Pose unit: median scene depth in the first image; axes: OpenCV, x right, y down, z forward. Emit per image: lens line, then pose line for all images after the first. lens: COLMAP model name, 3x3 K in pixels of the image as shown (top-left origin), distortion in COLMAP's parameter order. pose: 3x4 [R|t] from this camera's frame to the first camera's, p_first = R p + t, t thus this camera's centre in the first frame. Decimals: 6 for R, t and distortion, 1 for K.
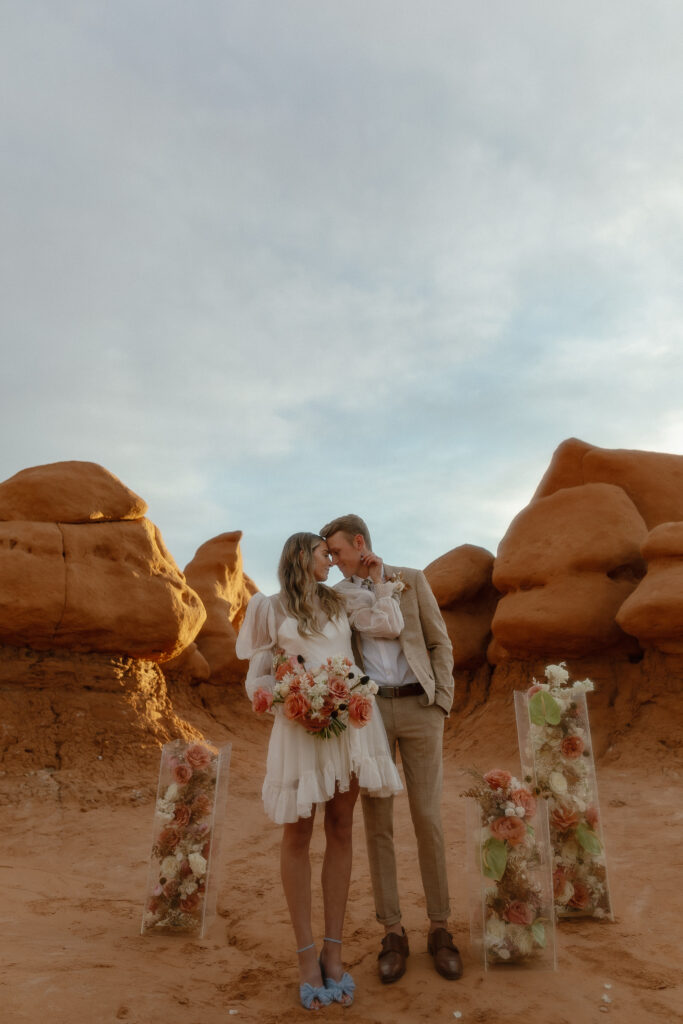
lens RADIAL K [[728.2, 0, 345.8], [0, 728.2, 529.4], [0, 0, 1]] dist [0.048237, -0.048034]
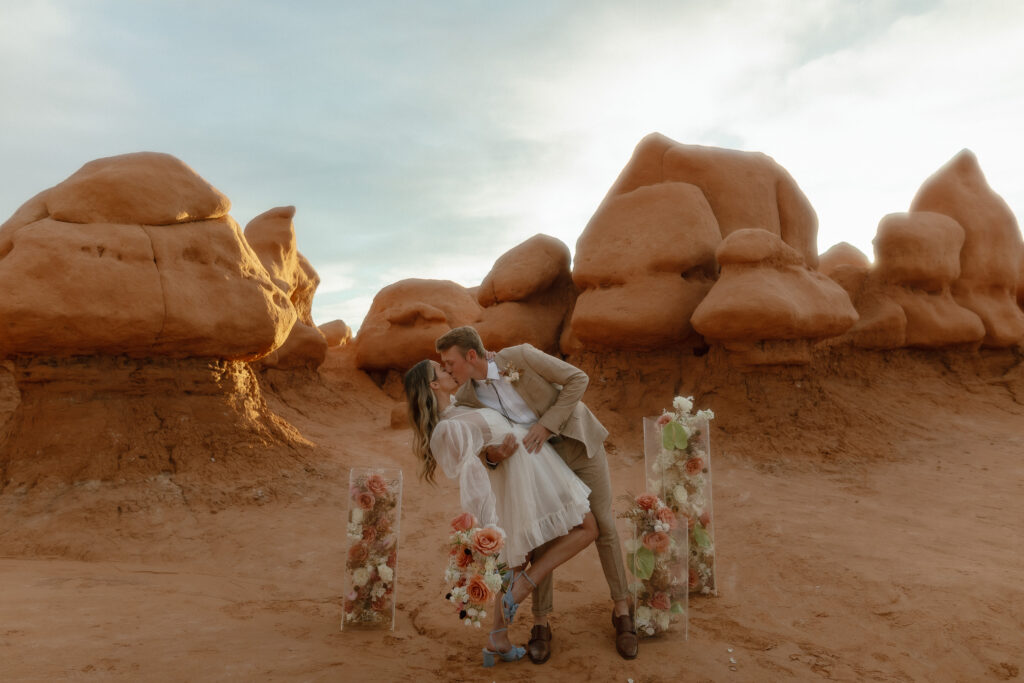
lens RADIAL K [[764.2, 0, 468.9], [0, 764.2, 365.5], [0, 0, 1]] dist [0.057816, -0.060914]
pose [[0.987567, -0.017562, 0.156215, -0.144541], [-0.022732, 0.967342, 0.252454, -0.099232], [-0.155547, -0.252866, 0.954915, -0.058148]]
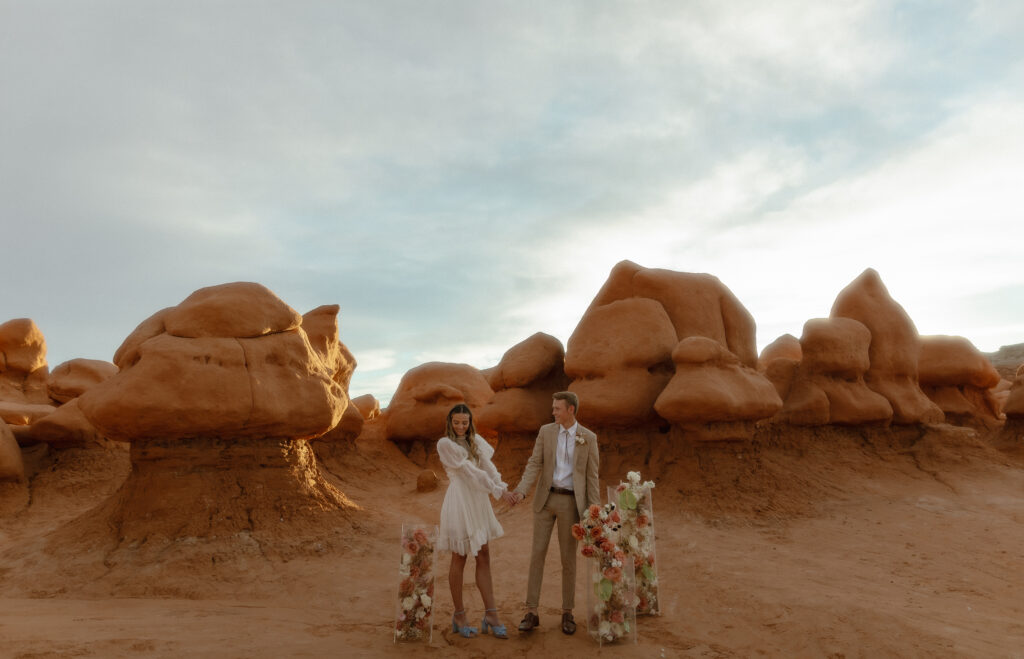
lens RADIAL K [[736.3, 0, 512.0], [0, 736.3, 329.5], [0, 0, 1]] dist [0.061296, -0.069074]
pose [[0.979601, 0.006950, 0.200832, -0.198940], [-0.032869, 0.991484, 0.126015, -0.208061], [-0.198246, -0.130046, 0.971487, -0.330195]]
